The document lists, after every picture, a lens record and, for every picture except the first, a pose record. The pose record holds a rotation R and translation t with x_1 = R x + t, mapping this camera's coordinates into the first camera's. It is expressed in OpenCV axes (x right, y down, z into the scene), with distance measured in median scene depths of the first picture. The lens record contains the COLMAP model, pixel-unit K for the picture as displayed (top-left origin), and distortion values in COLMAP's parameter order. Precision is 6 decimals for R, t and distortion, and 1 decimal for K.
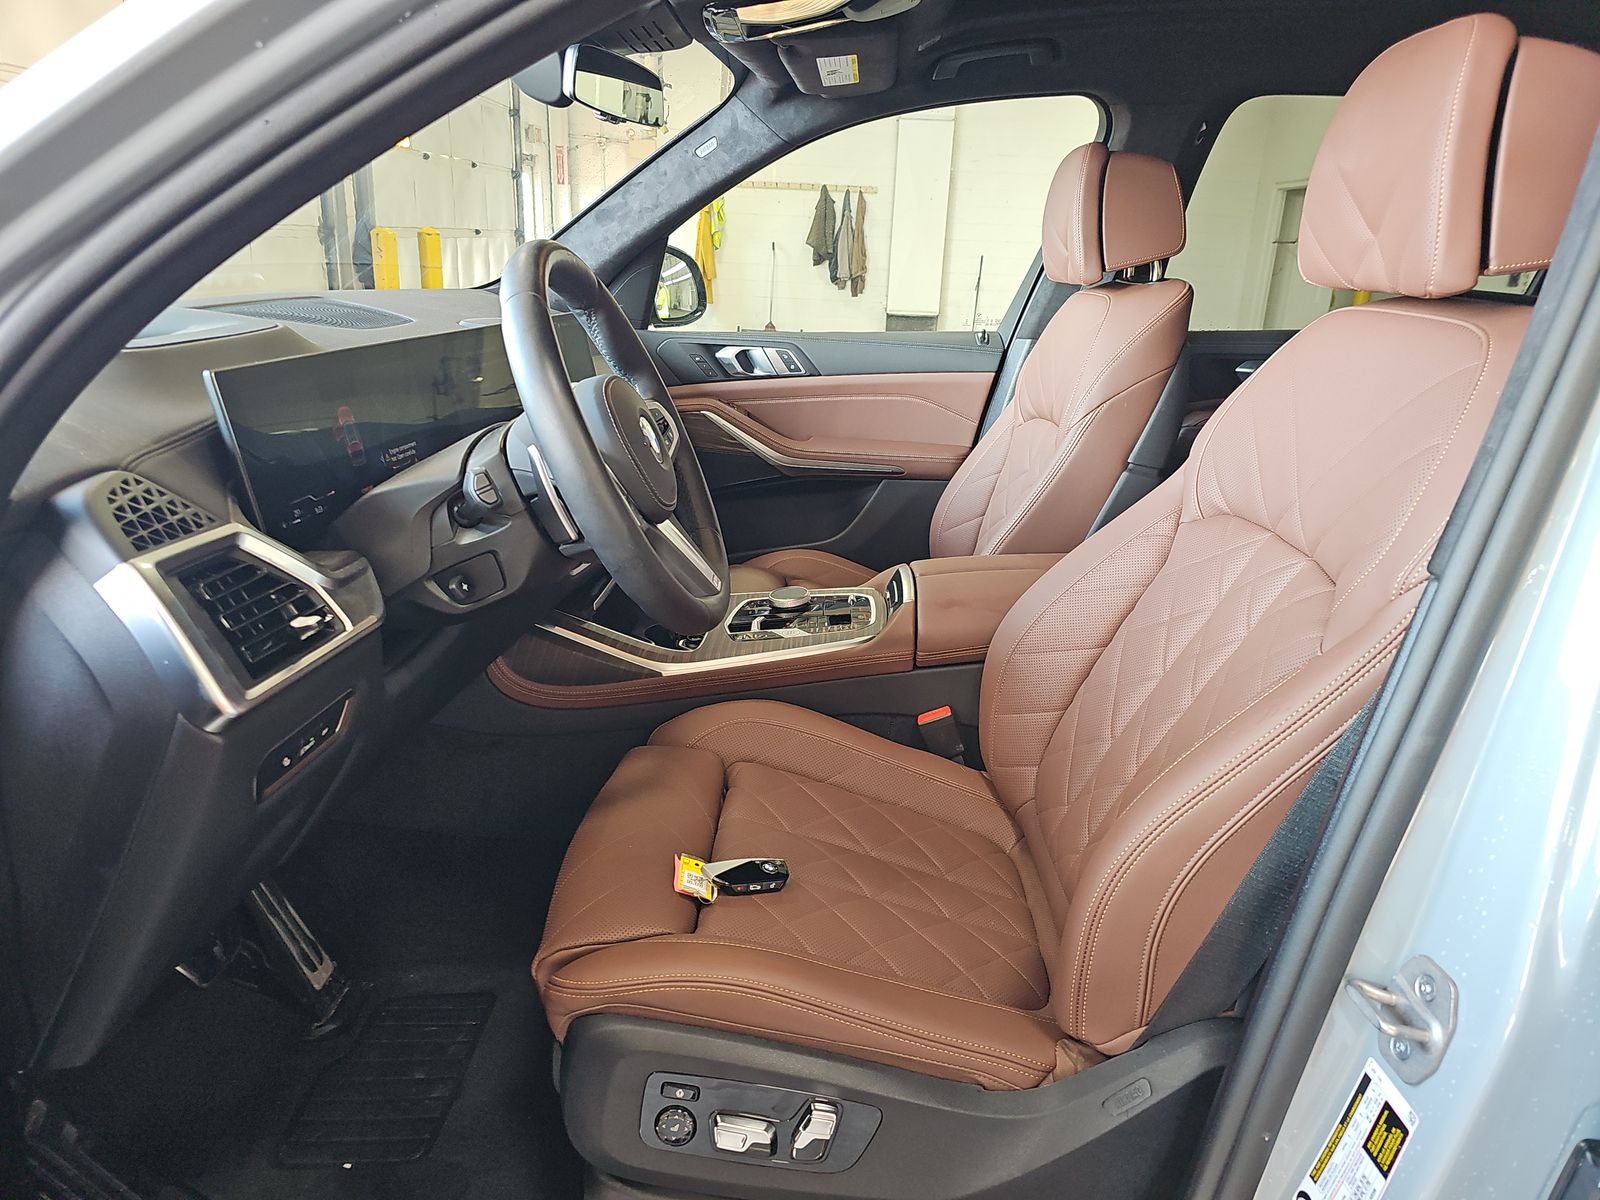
lens RADIAL K [[1085.8, 0, 807.9], [0, 1085.8, 608.8], [0, 0, 1]] dist [0.028191, -0.022507]
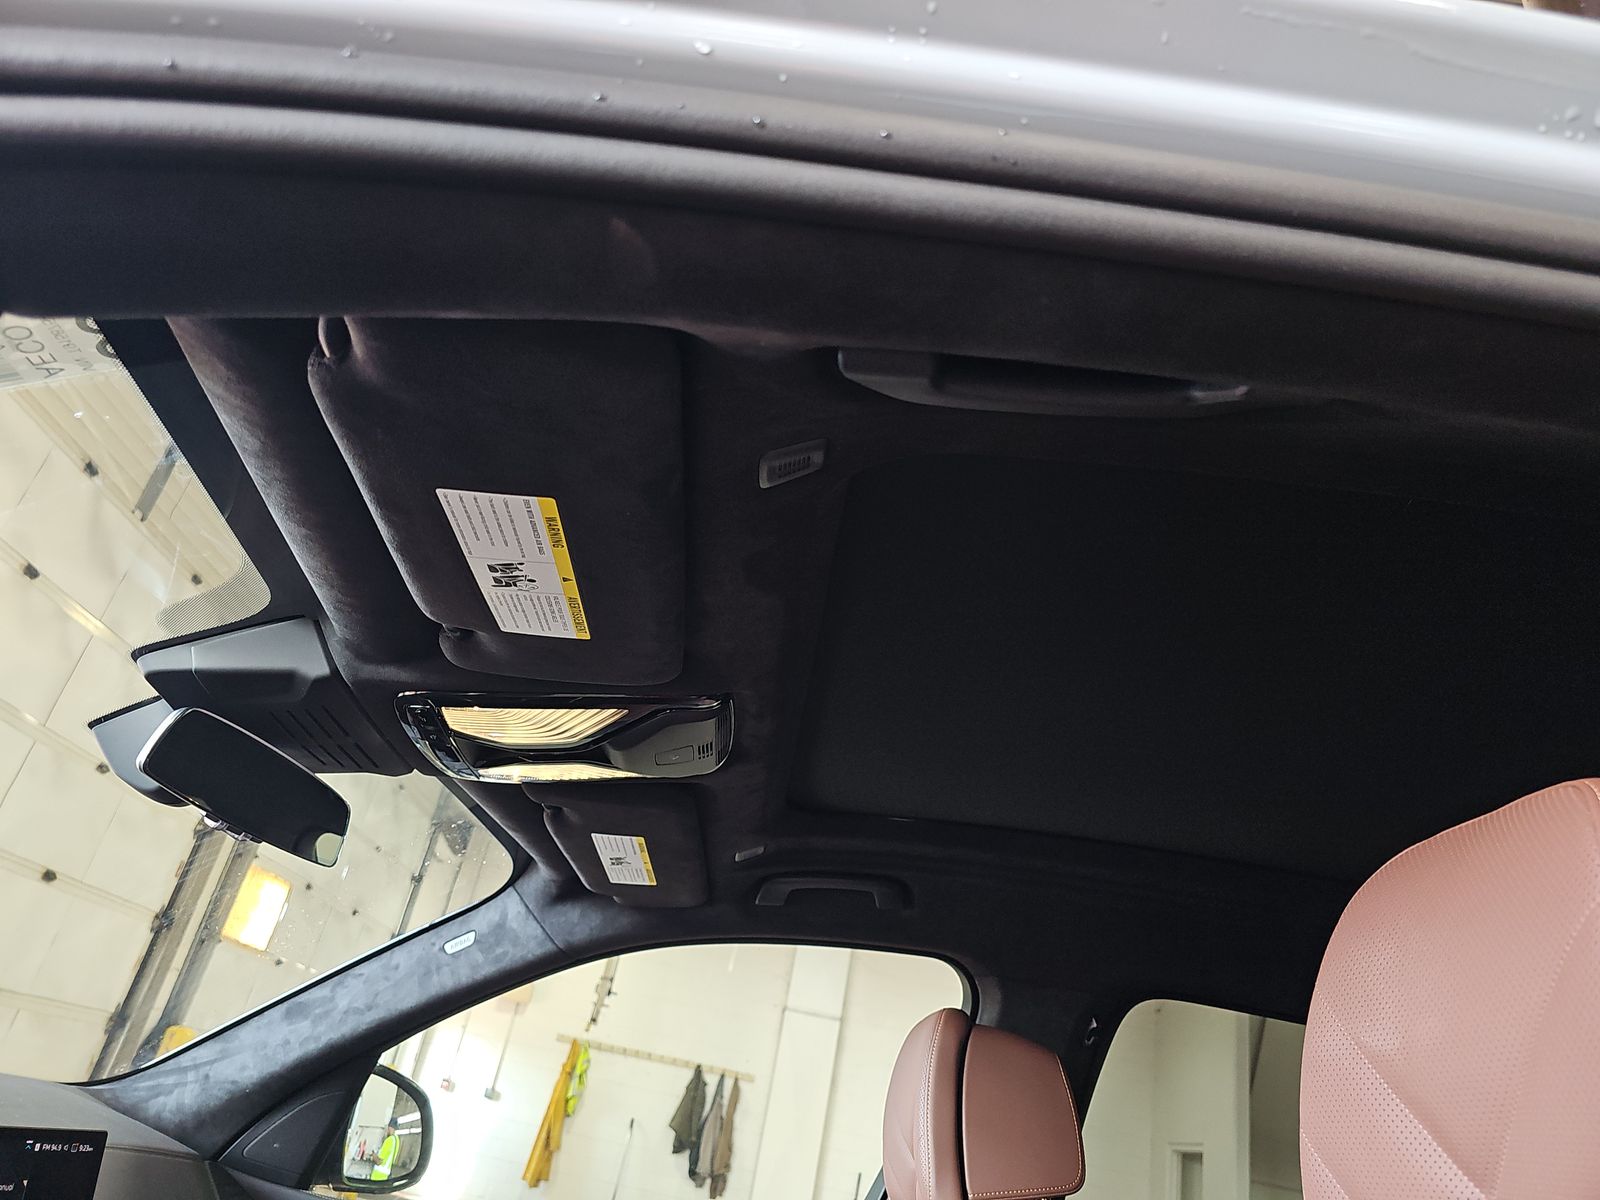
lens RADIAL K [[1085.8, 0, 791.6], [0, 1085.8, 599.3], [0, 0, 1]] dist [0.028191, -0.022507]
pose [[0.985638, 0.168425, 0.012307, 0.088605], [-0.110622, 0.698996, -0.706518, -0.077806], [-0.127598, 0.695009, 0.707588, 0.266535]]
